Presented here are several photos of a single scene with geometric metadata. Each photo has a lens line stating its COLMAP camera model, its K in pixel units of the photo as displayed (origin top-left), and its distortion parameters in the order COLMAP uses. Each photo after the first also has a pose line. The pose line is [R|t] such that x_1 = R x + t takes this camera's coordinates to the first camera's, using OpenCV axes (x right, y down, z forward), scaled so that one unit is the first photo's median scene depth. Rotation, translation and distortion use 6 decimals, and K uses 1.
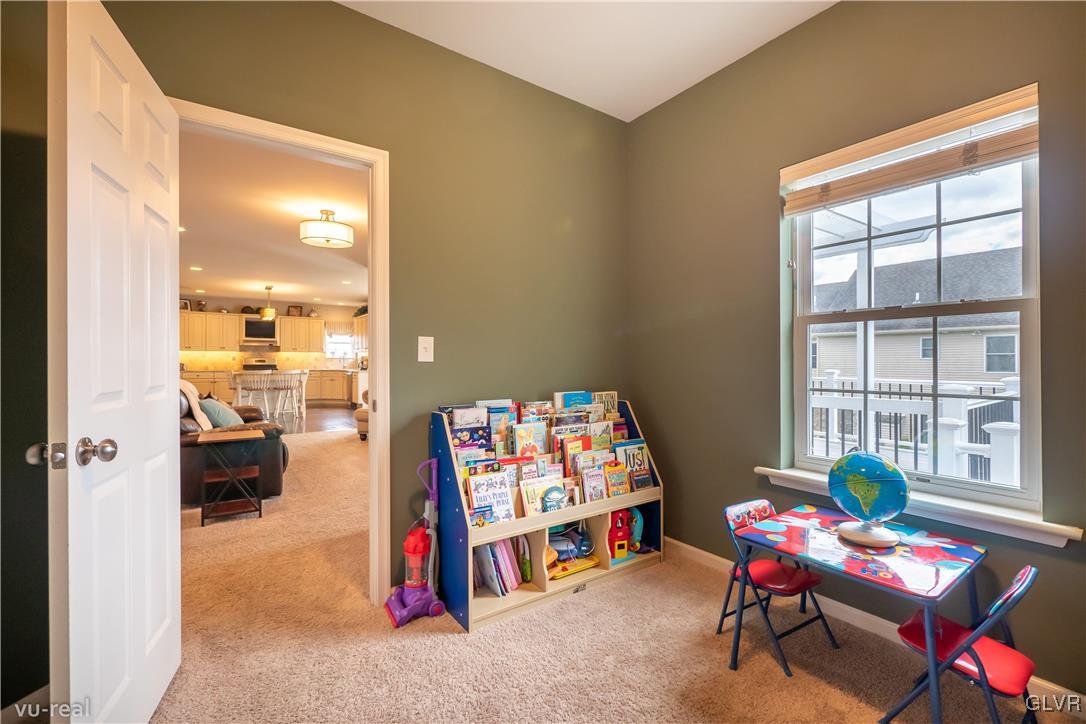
lens RADIAL K [[470.9, 0, 543.0], [0, 470.9, 362.0], [0, 0, 1]] dist [-0.001901, -0.000142]
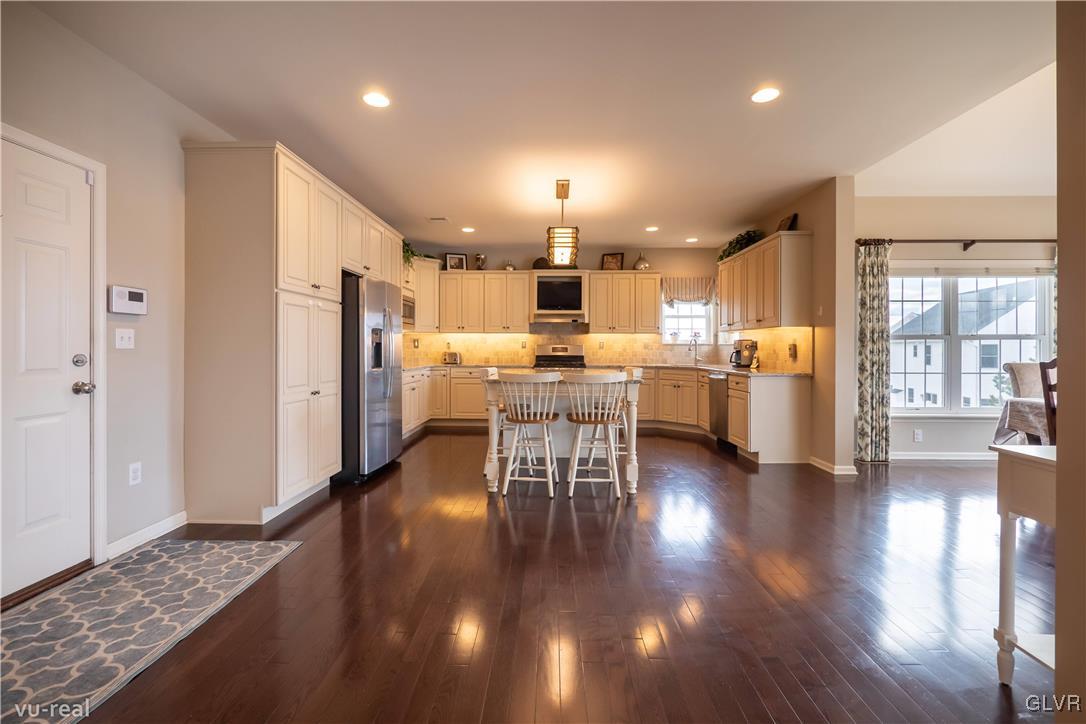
lens RADIAL K [[460.0, 0, 543.0], [0, 460.0, 353.2], [0, 0, 1]] dist [-0.001918, -0.000458]
pose [[0.806007, 0.005712, -0.591878, -0.274870], [-0.002725, 0.999979, 0.005939, -0.000581], [0.591900, -0.003174, 0.806005, 0.519819]]
